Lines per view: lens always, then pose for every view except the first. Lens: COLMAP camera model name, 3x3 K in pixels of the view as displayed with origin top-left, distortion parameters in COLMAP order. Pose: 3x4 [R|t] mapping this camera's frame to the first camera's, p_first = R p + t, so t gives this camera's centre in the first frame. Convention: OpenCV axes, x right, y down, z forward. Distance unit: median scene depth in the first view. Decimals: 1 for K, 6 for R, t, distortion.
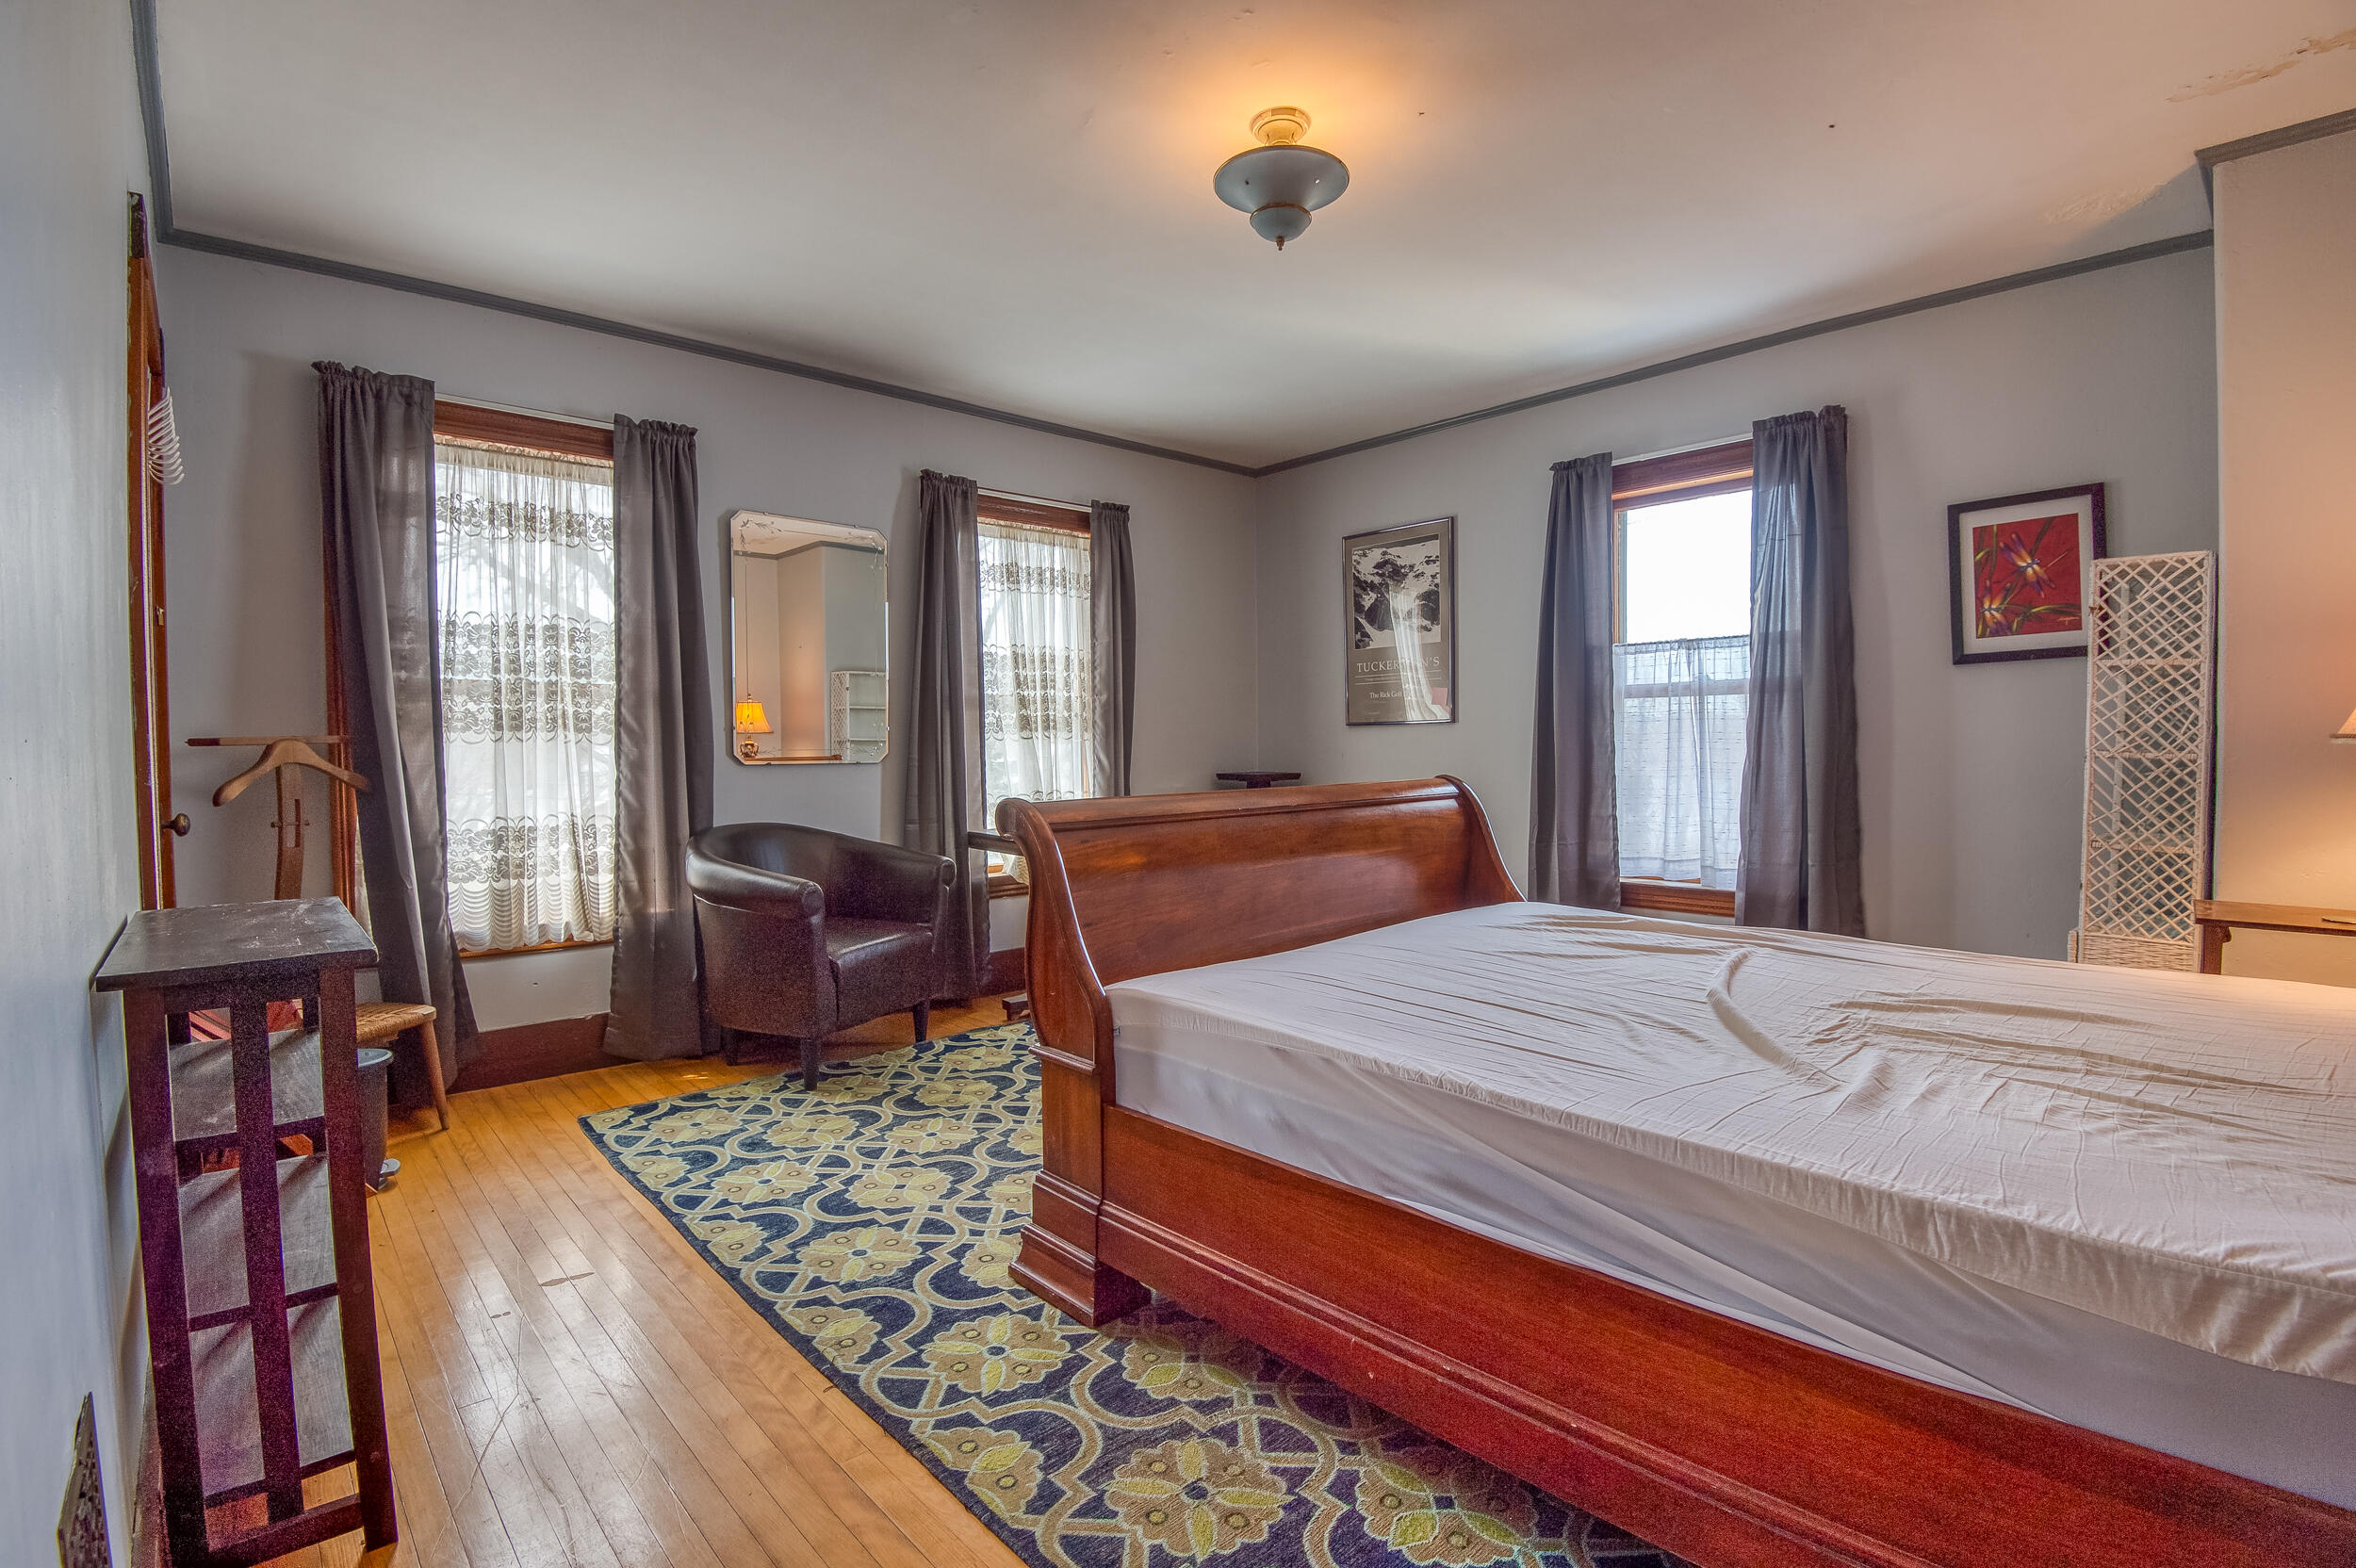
lens RADIAL K [[1093.1, 0, 1178.0], [0, 1093.1, 784.0], [0, 0, 1]] dist [-0.013983, -0.015819]
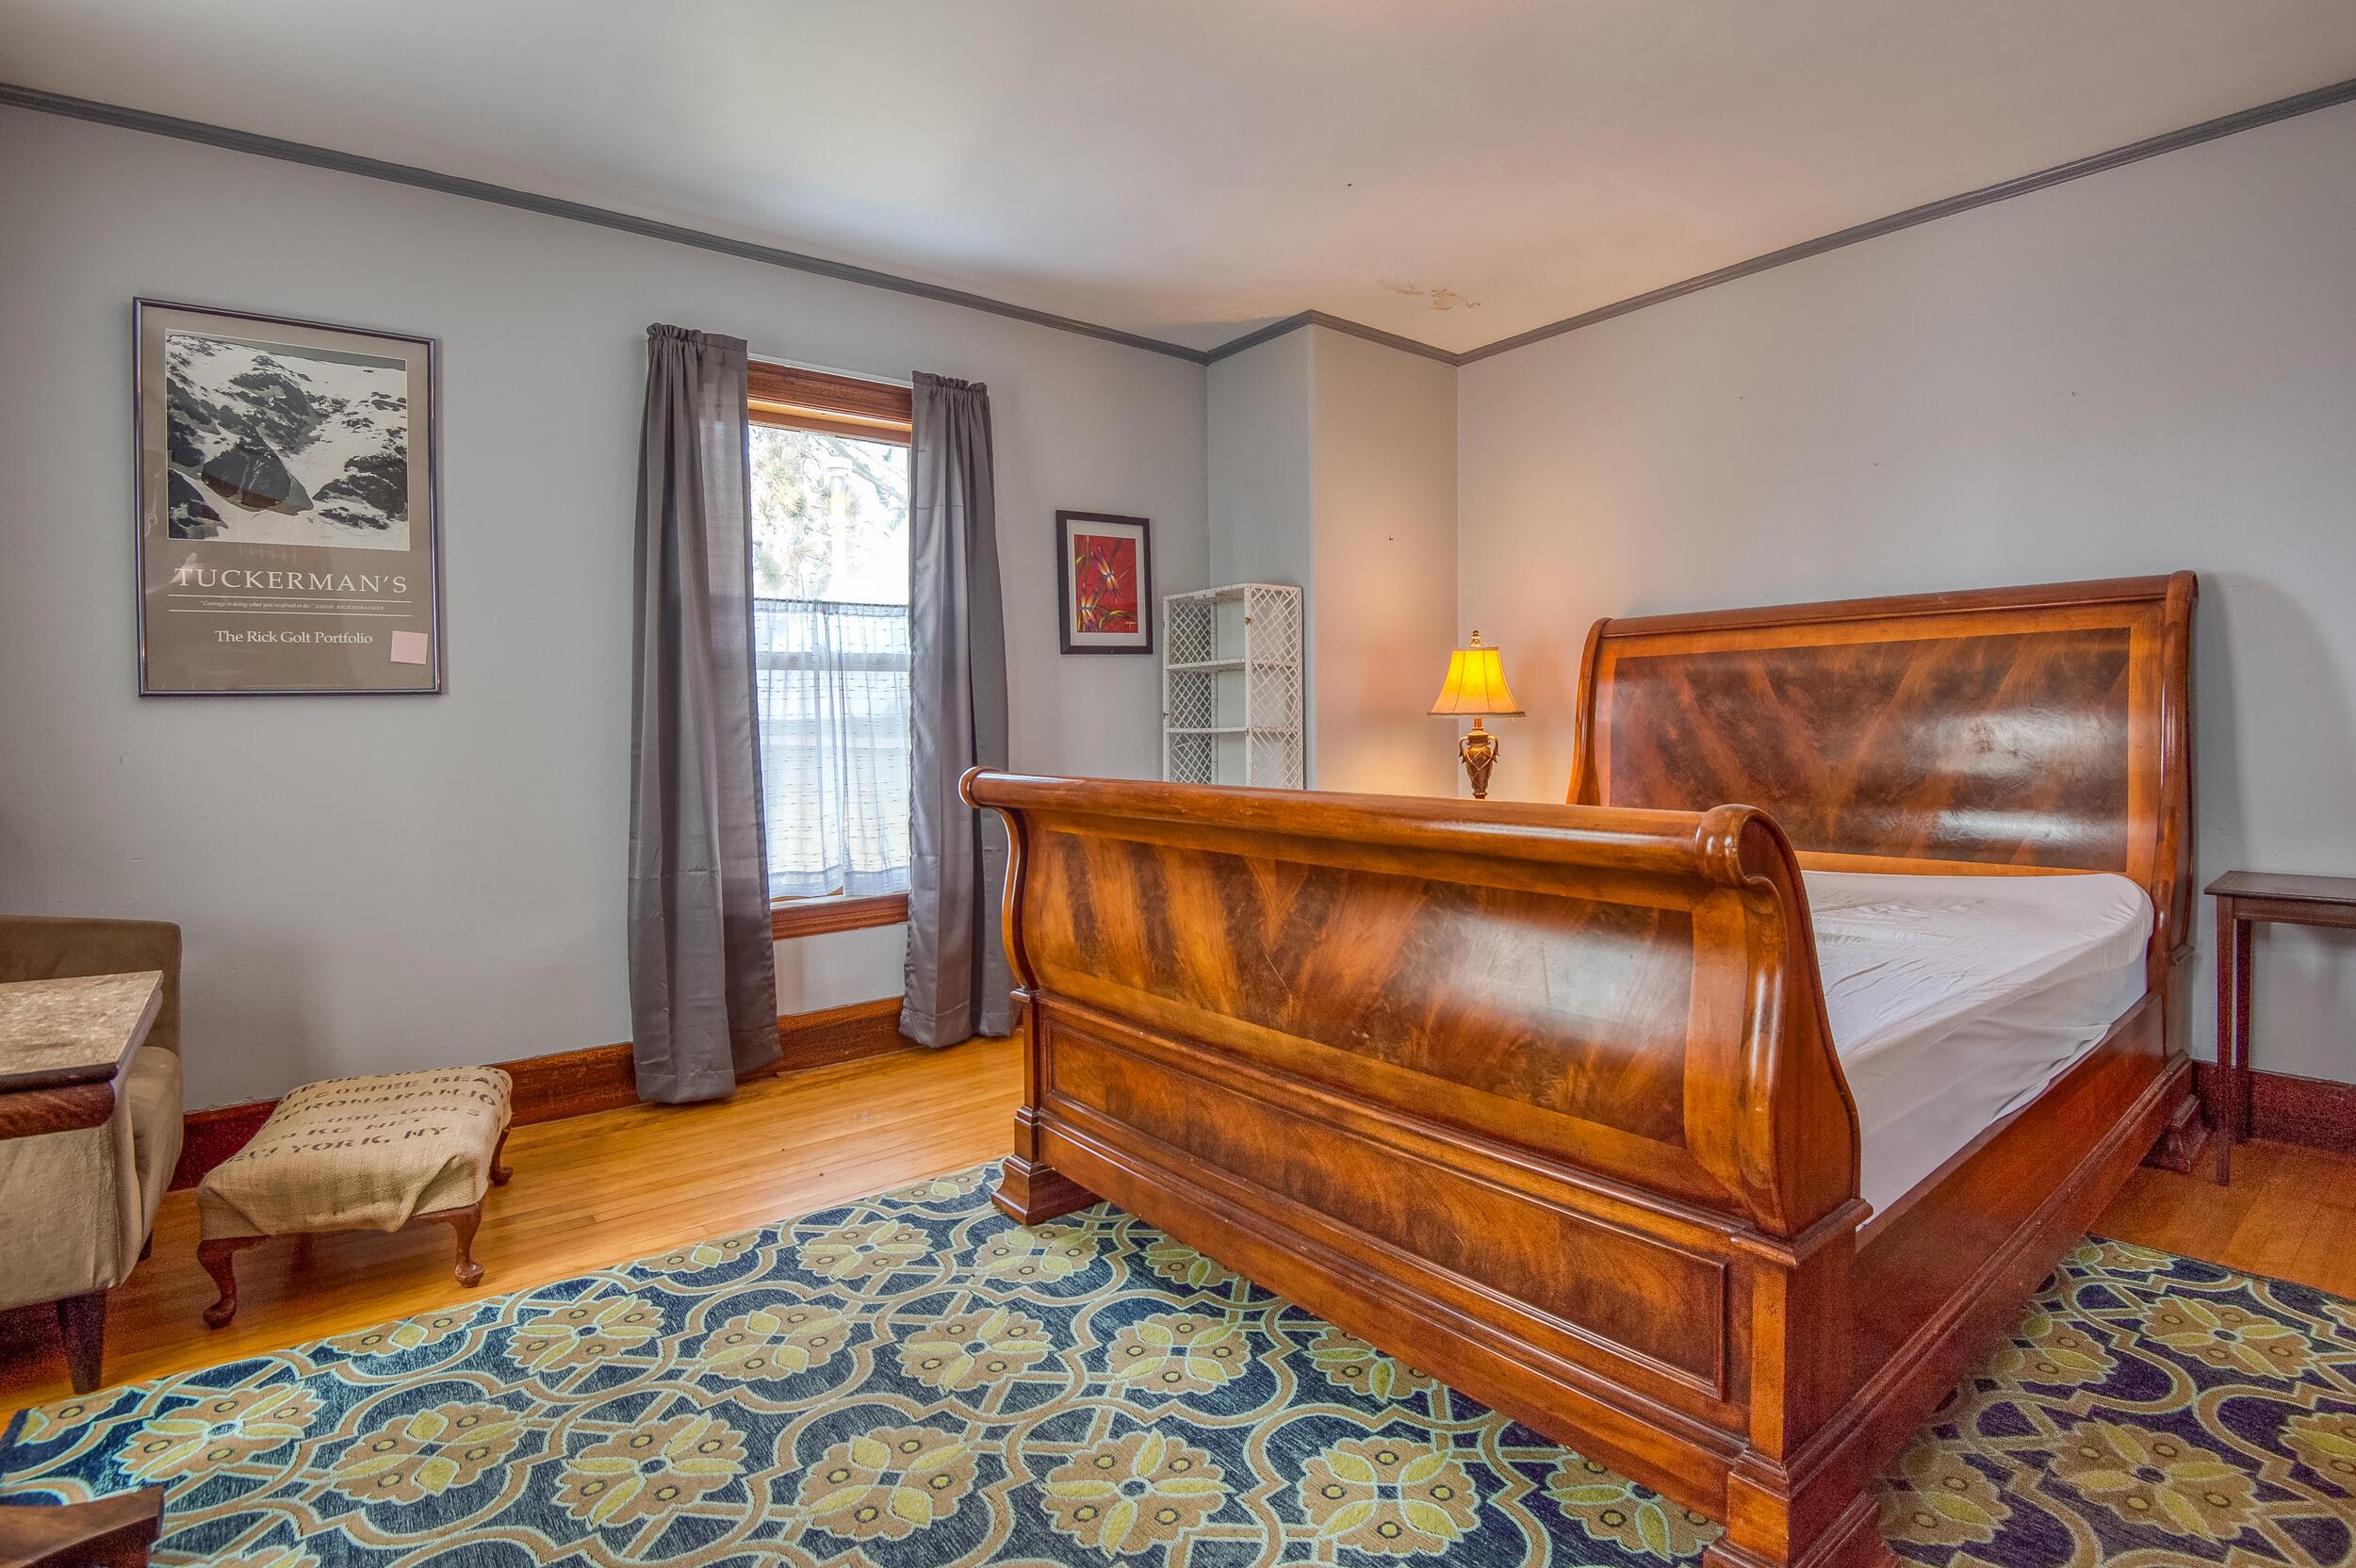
lens RADIAL K [[1152.0, 0, 1180.6], [0, 1152.0, 744.6], [0, 0, 1]] dist [-0.000416, -0.027628]
pose [[0.063381, -0.014800, 0.997880, -0.390122], [0.050347, 0.998664, 0.011614, -0.020454], [-0.996719, 0.049504, 0.064041, 0.678096]]
